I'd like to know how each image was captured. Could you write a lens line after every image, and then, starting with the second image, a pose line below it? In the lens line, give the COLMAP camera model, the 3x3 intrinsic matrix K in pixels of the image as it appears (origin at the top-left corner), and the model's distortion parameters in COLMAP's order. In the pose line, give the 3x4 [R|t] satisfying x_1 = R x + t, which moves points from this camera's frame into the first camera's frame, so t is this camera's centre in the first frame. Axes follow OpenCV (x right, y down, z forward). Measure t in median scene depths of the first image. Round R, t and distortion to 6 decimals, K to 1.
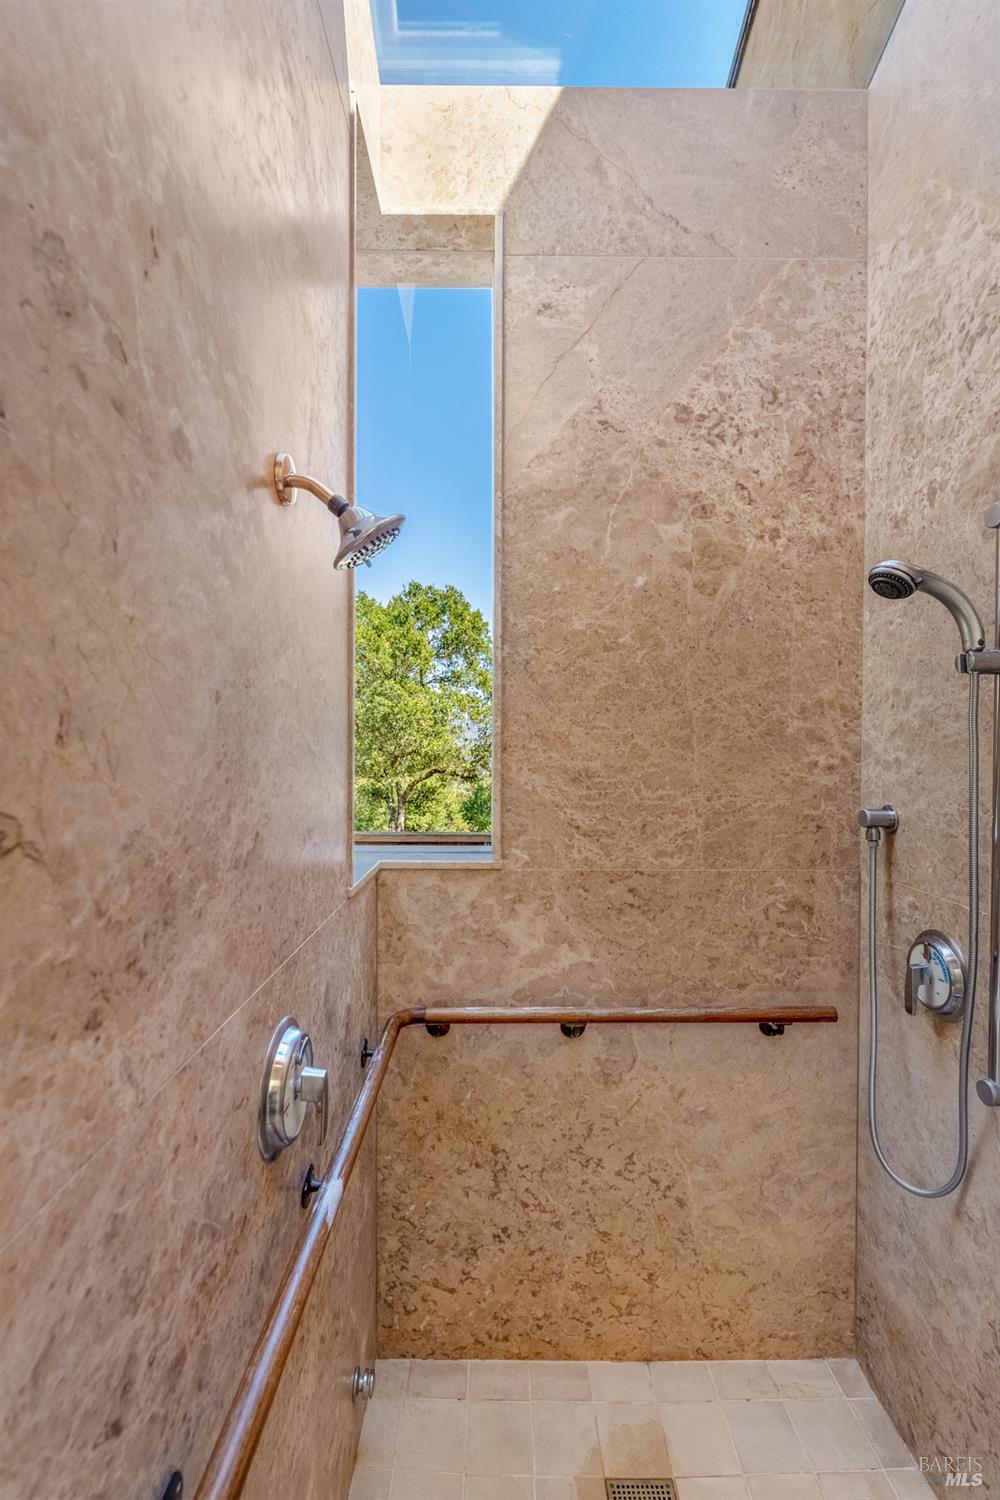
lens RADIAL K [[646.0, 0, 501.3], [0, 646.0, 753.3], [0, 0, 1]] dist [-0.002199, -0.000219]
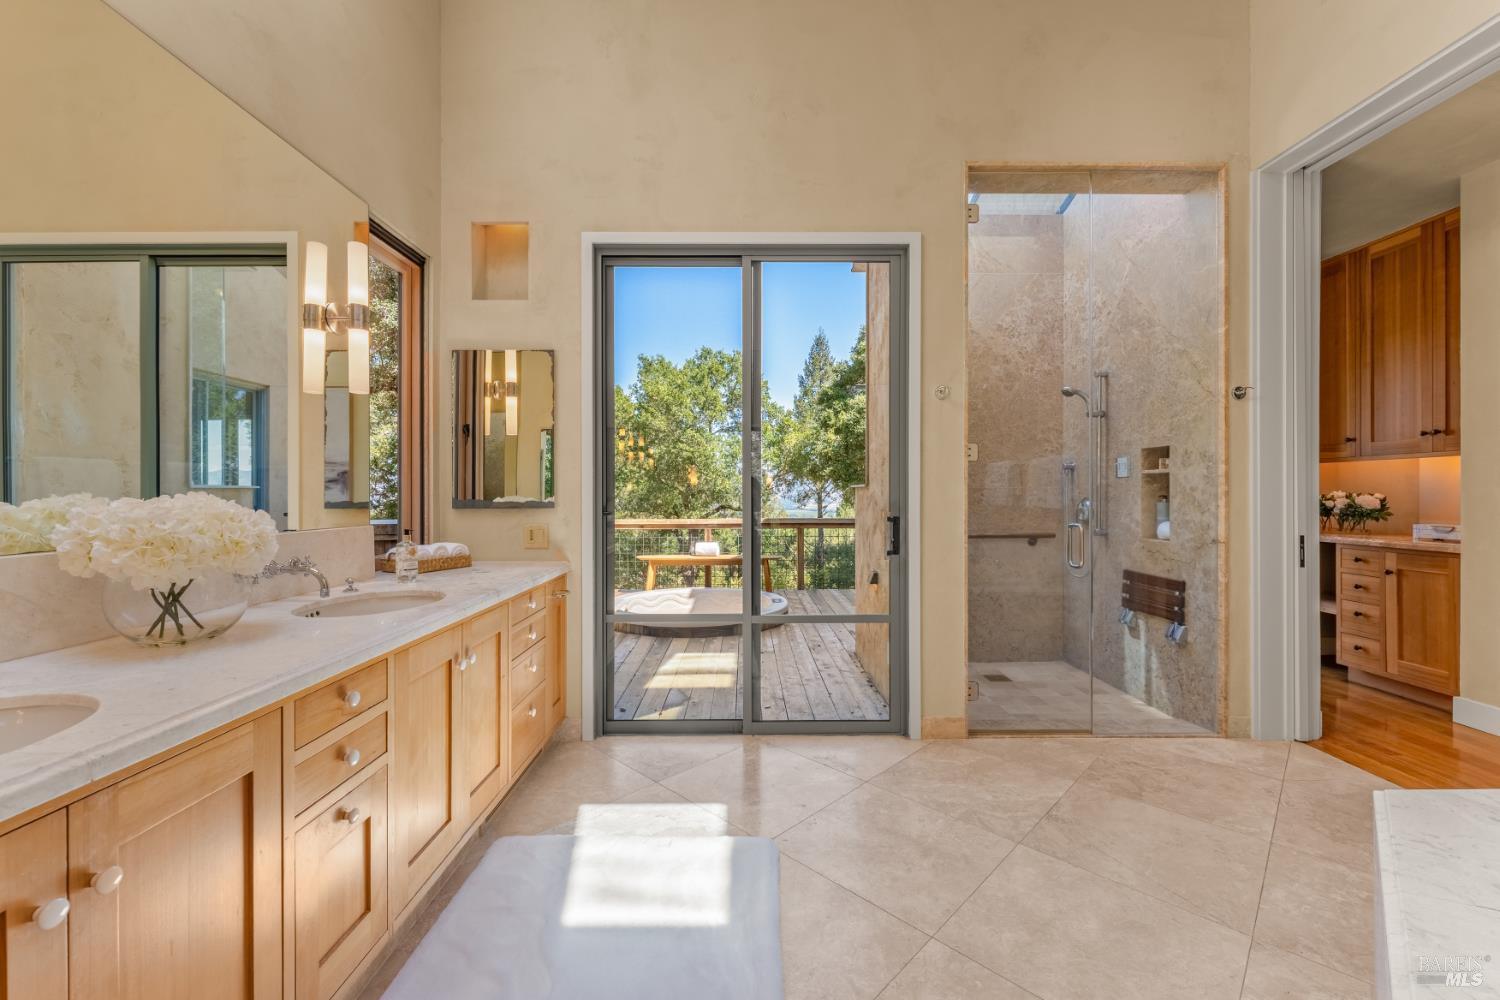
lens RADIAL K [[613.7, 0, 745.1], [0, 613.7, 497.3], [0, 0, 1]] dist [0.001346, -0.000674]
pose [[0.999978, -0.006459, -0.001661, -0.843404], [0.006450, 0.999963, -0.005646, 0.233050], [0.001698, 0.005635, 0.999983, -1.711944]]
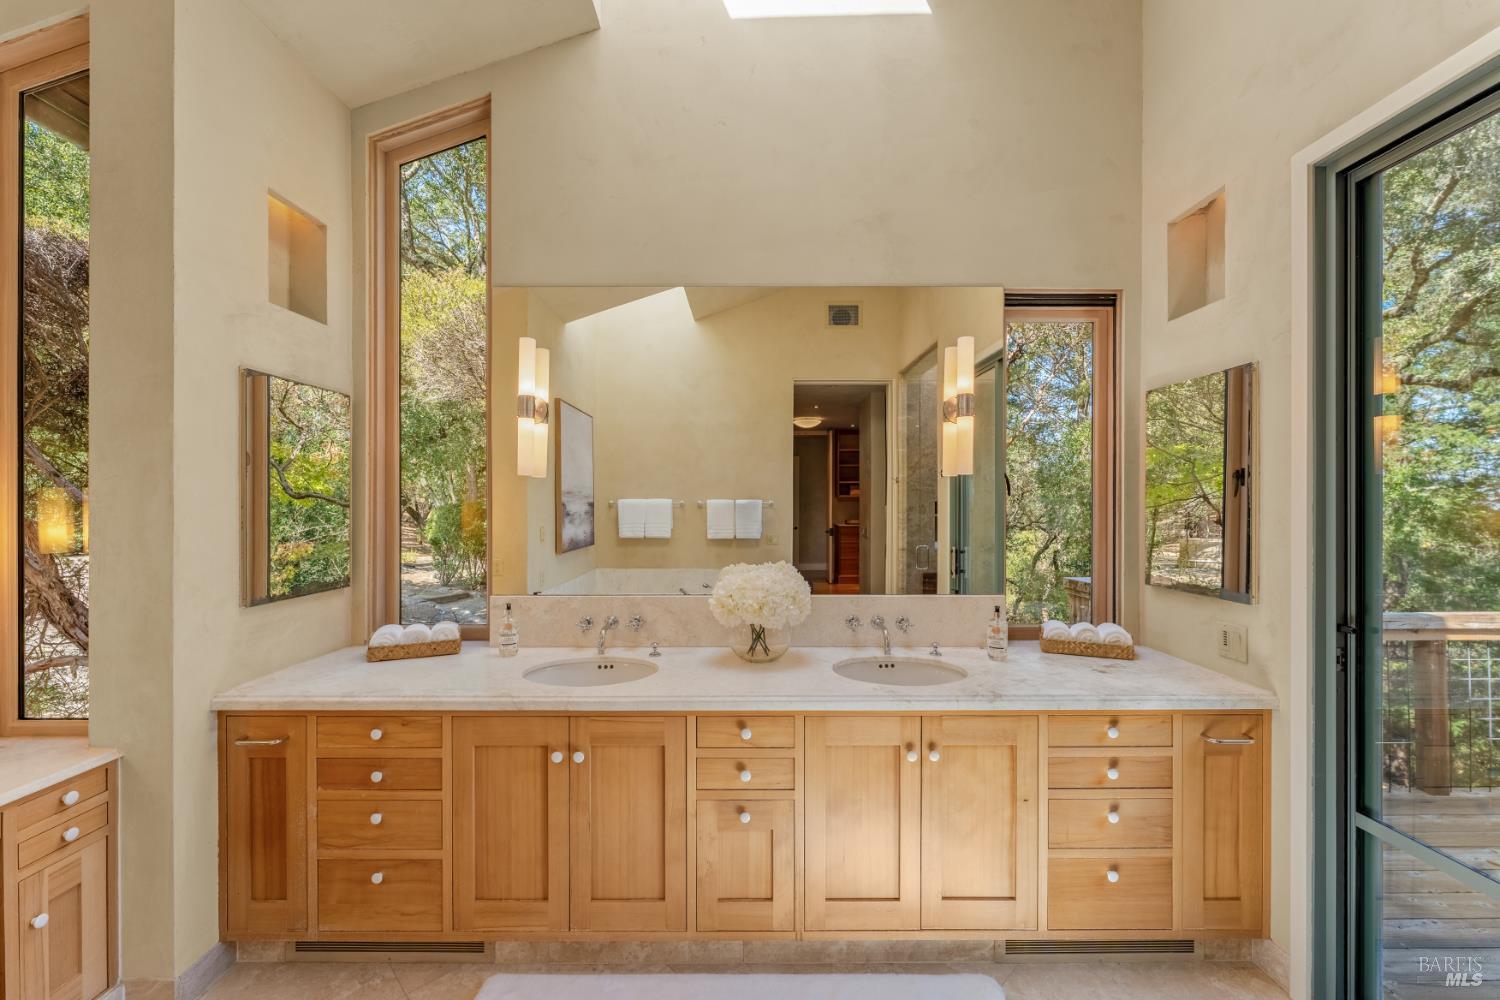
lens RADIAL K [[613.7, 0, 748.8], [0, 613.7, 498.7], [0, 0, 1]] dist [0.001346, -0.000674]
pose [[-0.015545, -0.007979, -0.999847, 4.452170], [-0.006016, 0.999951, -0.007886, -1.193290], [0.999861, 0.005893, -0.015592, 5.455459]]
